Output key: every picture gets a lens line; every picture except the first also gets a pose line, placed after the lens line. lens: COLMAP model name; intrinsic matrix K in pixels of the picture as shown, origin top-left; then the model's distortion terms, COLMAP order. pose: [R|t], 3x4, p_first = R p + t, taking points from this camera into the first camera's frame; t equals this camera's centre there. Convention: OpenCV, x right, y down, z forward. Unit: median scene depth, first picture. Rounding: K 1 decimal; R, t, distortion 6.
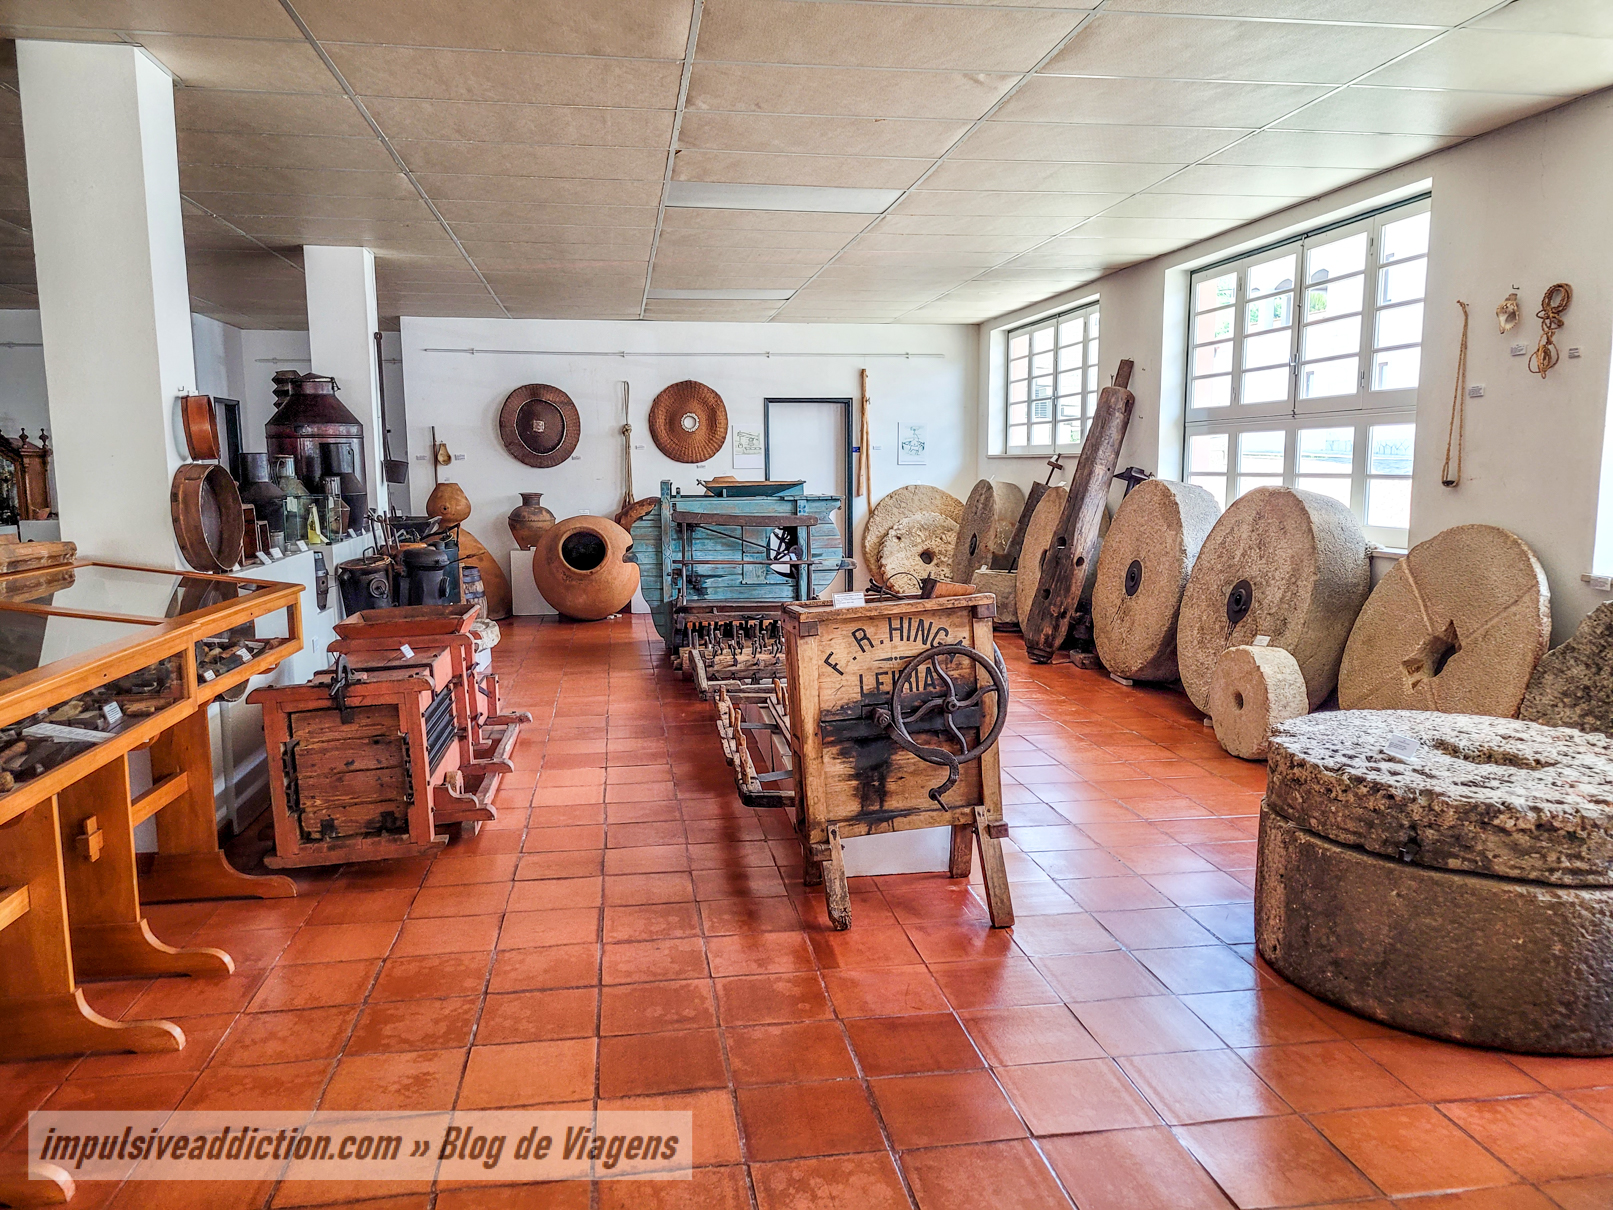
lens RADIAL K [[1236.9, 0, 814.4], [0, 1236.9, 610.4], [0, 0, 1]] dist [0.054852, -0.049184]
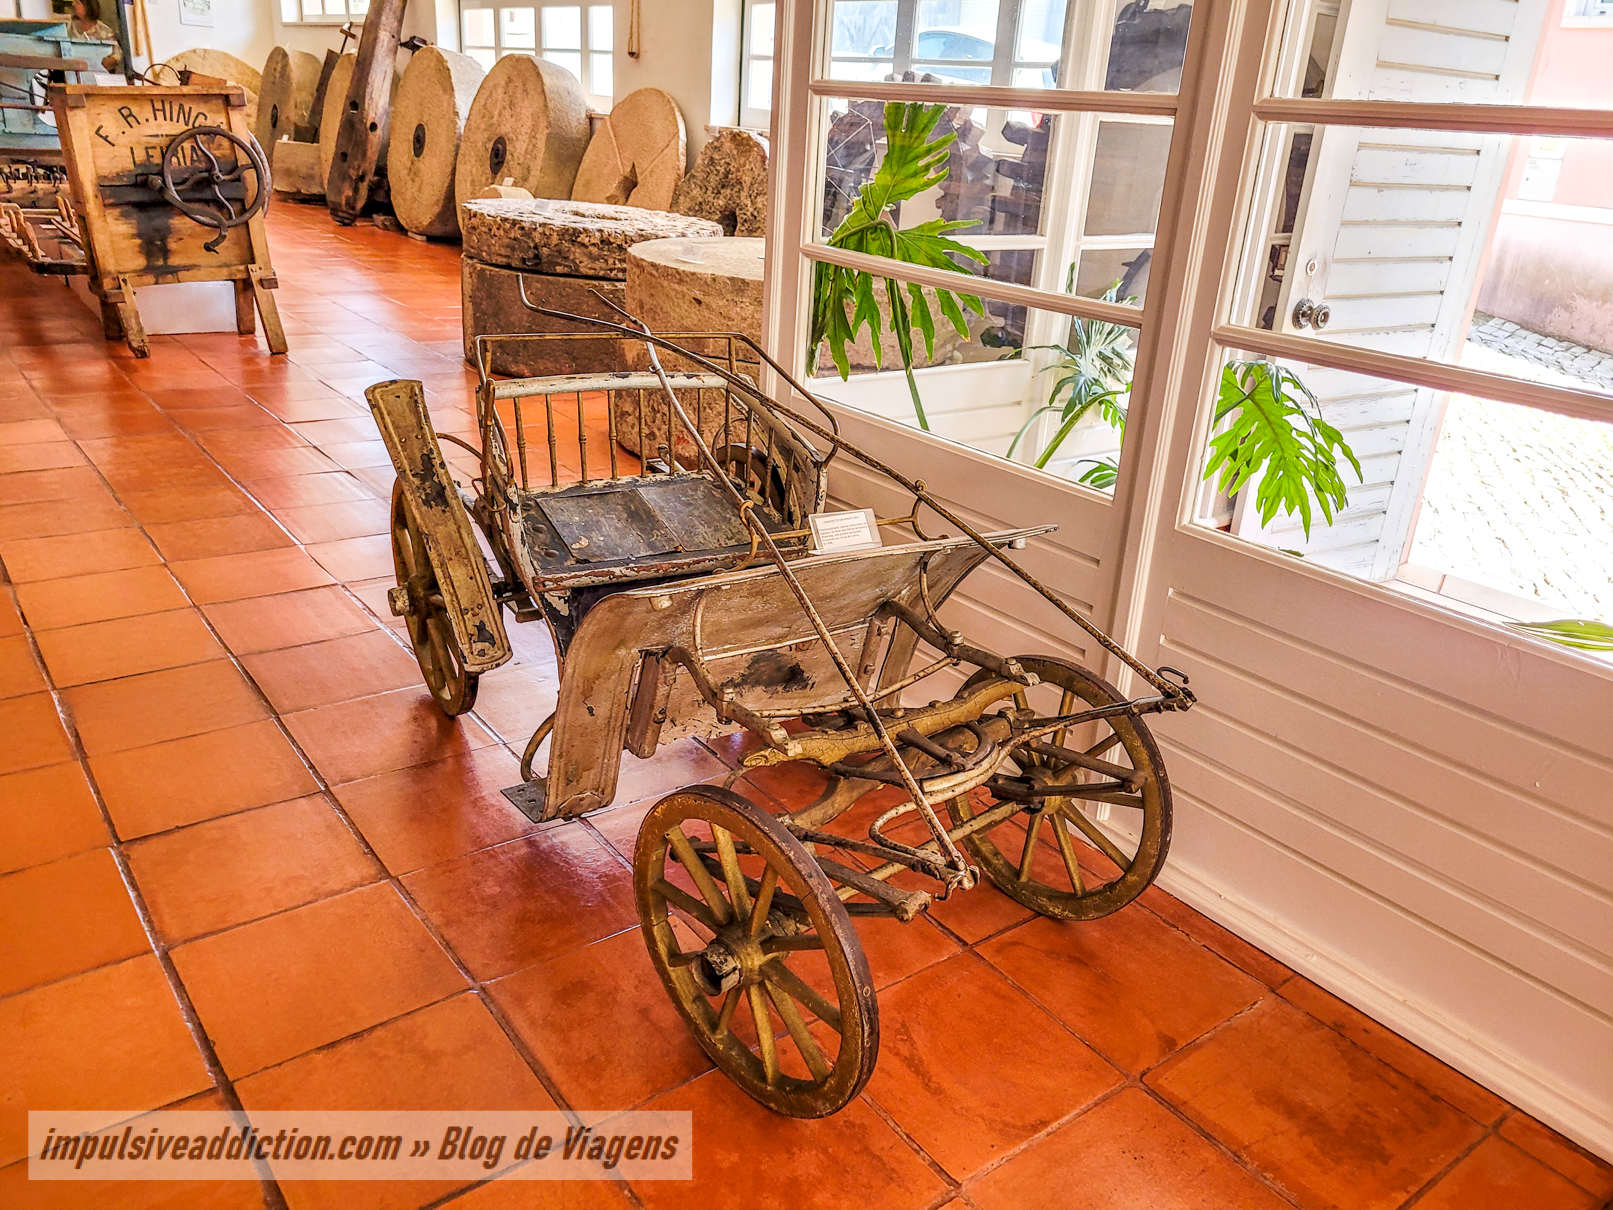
lens RADIAL K [[1236.9, 0, 844.0], [0, 1236.9, 623.9], [0, 0, 1]] dist [0.054852, -0.049184]
pose [[0.874115, -0.119009, 0.470914, 0.010901], [-0.018931, 0.960435, 0.277862, 0.125029], [-0.485350, -0.251798, 0.837277, -0.434315]]
